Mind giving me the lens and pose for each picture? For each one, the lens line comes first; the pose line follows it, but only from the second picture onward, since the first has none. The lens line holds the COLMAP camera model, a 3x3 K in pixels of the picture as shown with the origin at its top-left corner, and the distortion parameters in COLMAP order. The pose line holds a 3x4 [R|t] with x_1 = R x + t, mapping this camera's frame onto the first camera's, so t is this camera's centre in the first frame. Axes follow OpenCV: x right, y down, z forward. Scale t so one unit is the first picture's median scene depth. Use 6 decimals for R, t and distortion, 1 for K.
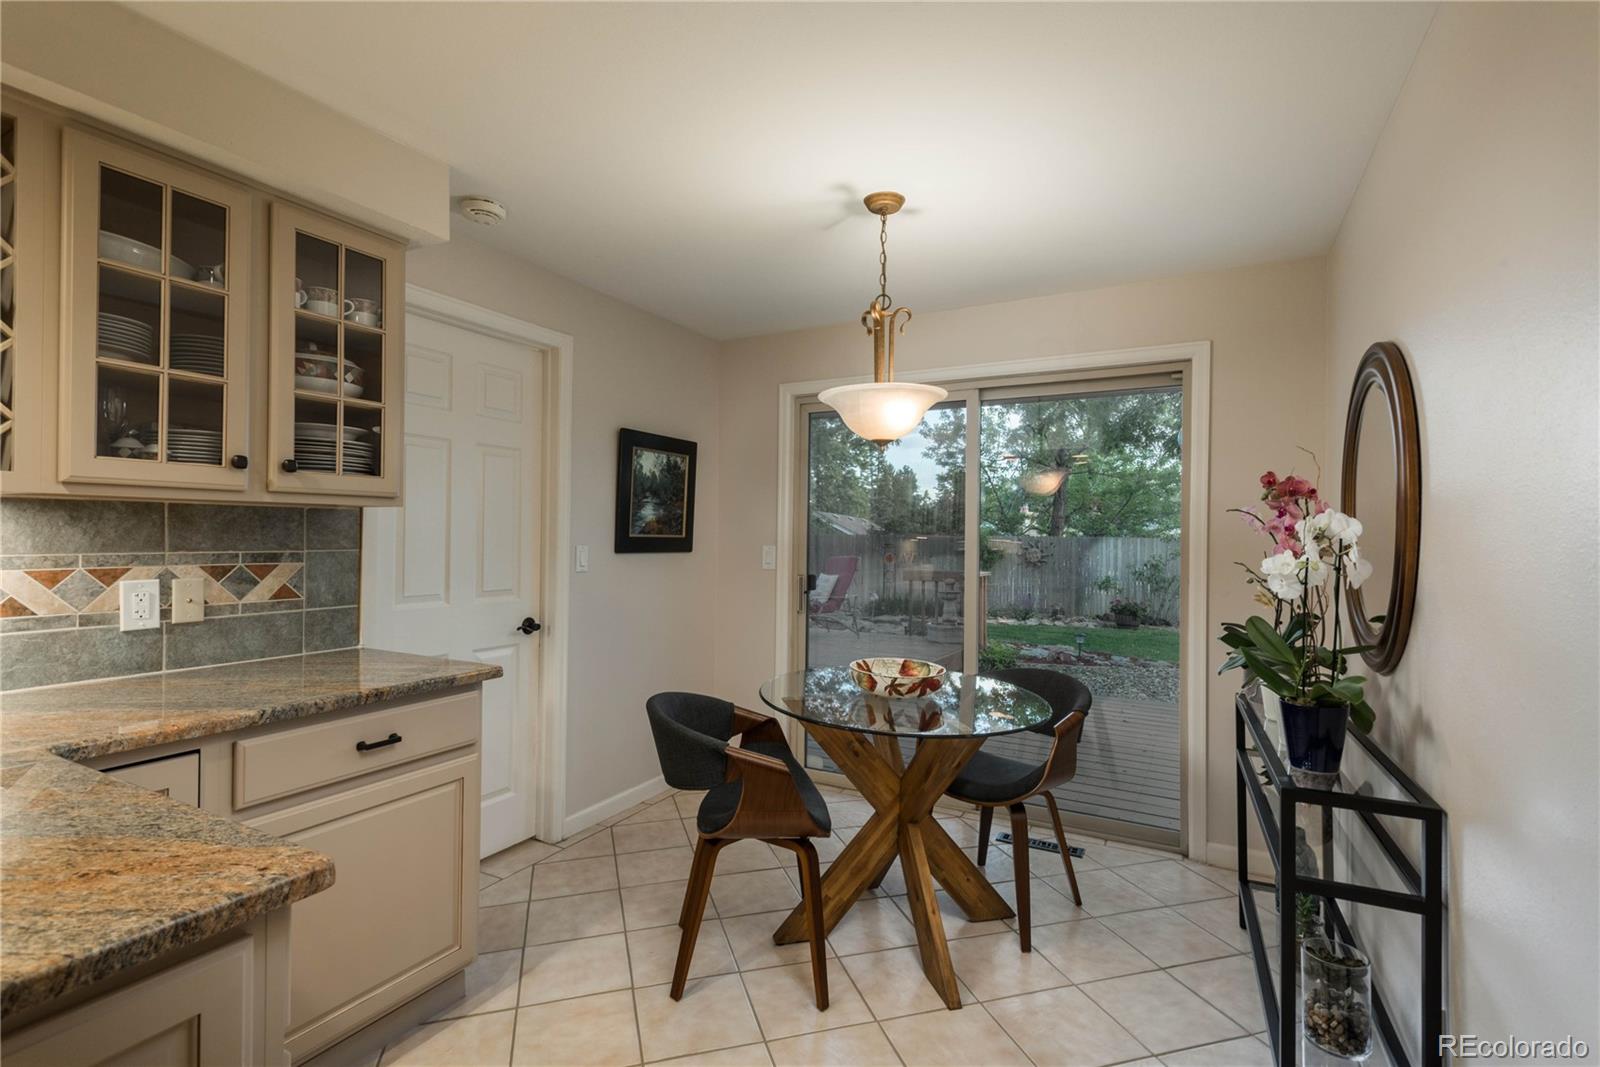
lens RADIAL K [[741.9, 0, 804.3], [0, 741.9, 536.4], [0, 0, 1]] dist [0.000303, -0.000692]
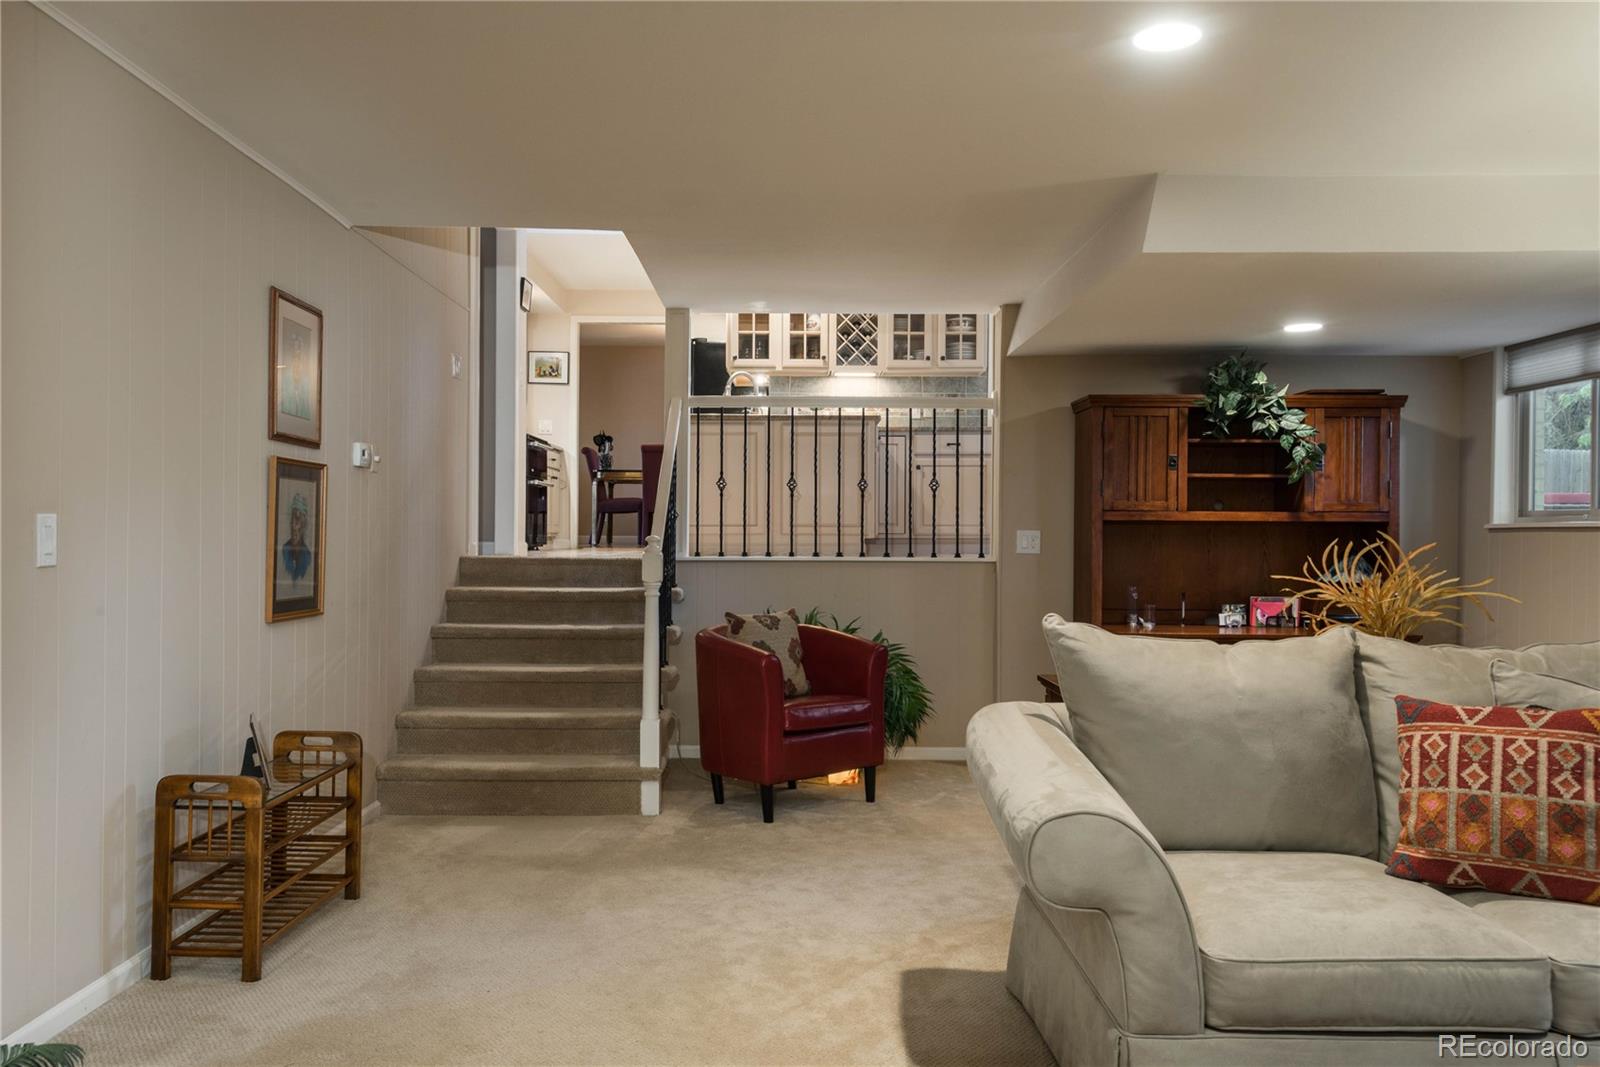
lens RADIAL K [[1229.6, 0, 800.0], [0, 1229.6, 533.5], [0, 0, 1]] dist [0.007811, 0.001947]
pose [[0.468213, -0.006629, -0.883591, 2.972001], [-0.000662, 0.999969, -0.007853, 0.567152], [0.883615, 0.004262, 0.468194, -1.581989]]
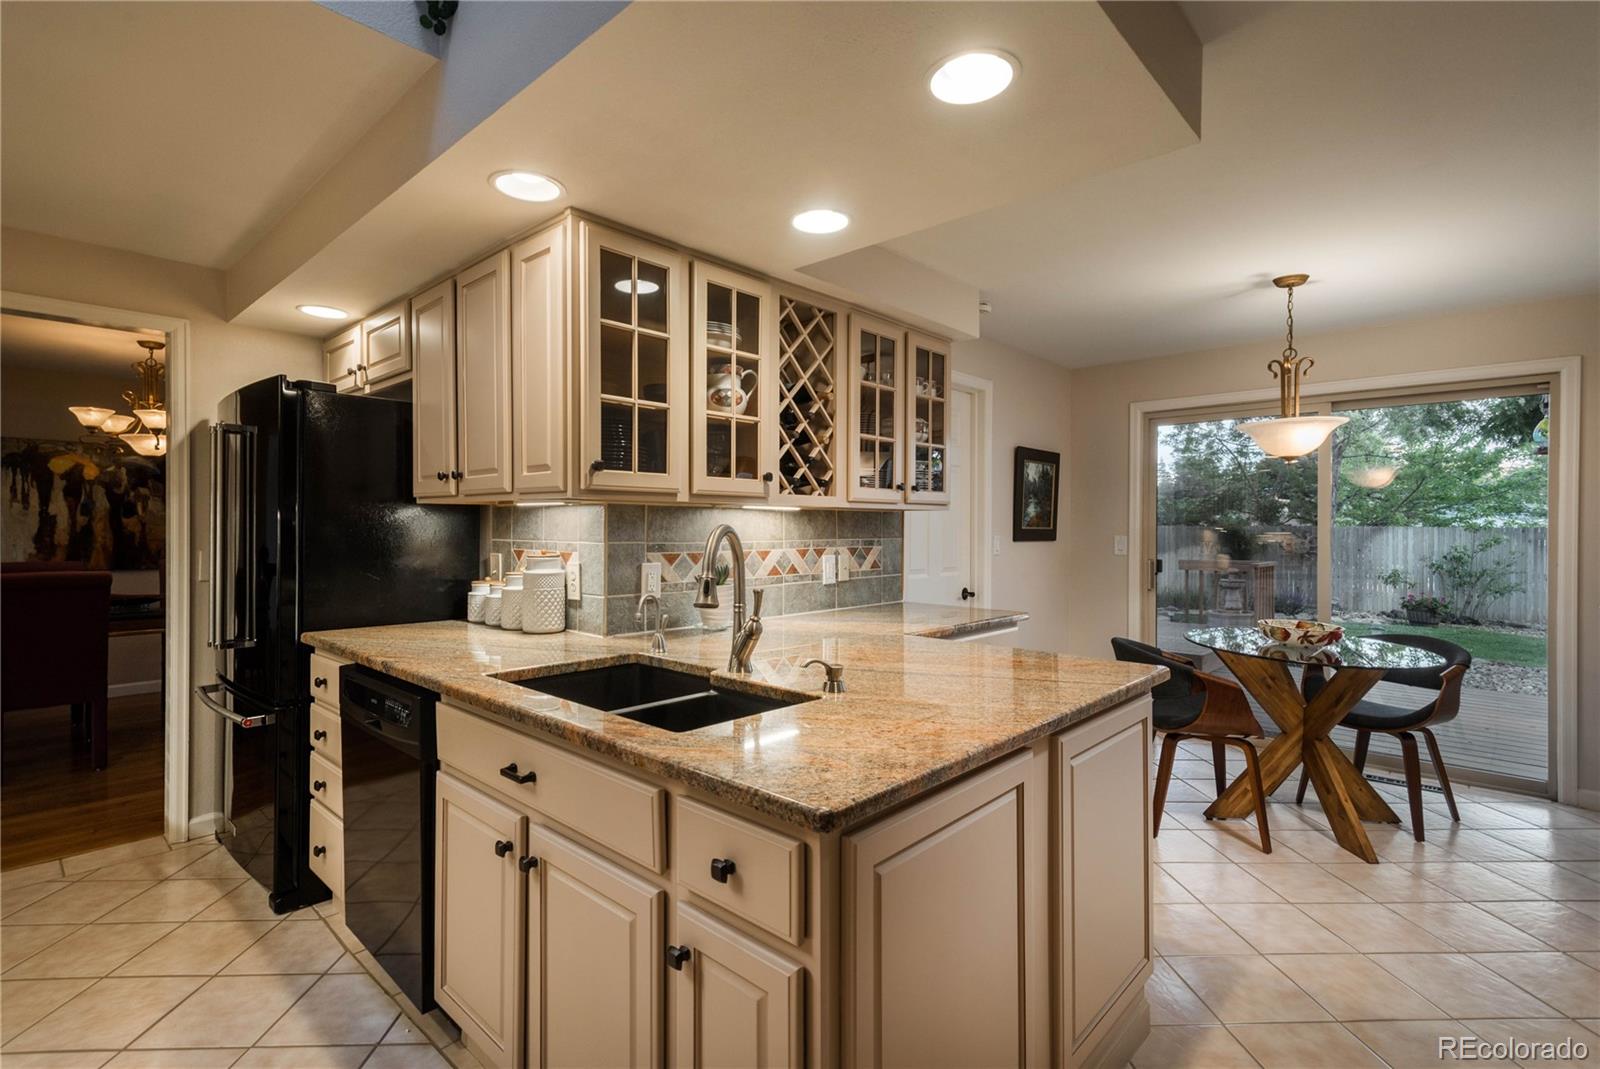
lens RADIAL K [[744.8, 0, 794.8], [0, 744.8, 532.3], [0, 0, 1]] dist [-0.000141, -0.001070]
pose [[0.963732, -0.004083, -0.266840, -0.452388], [0.005520, 0.999974, 0.004636, -0.003033], [0.266814, -0.005941, 0.963730, -0.616942]]
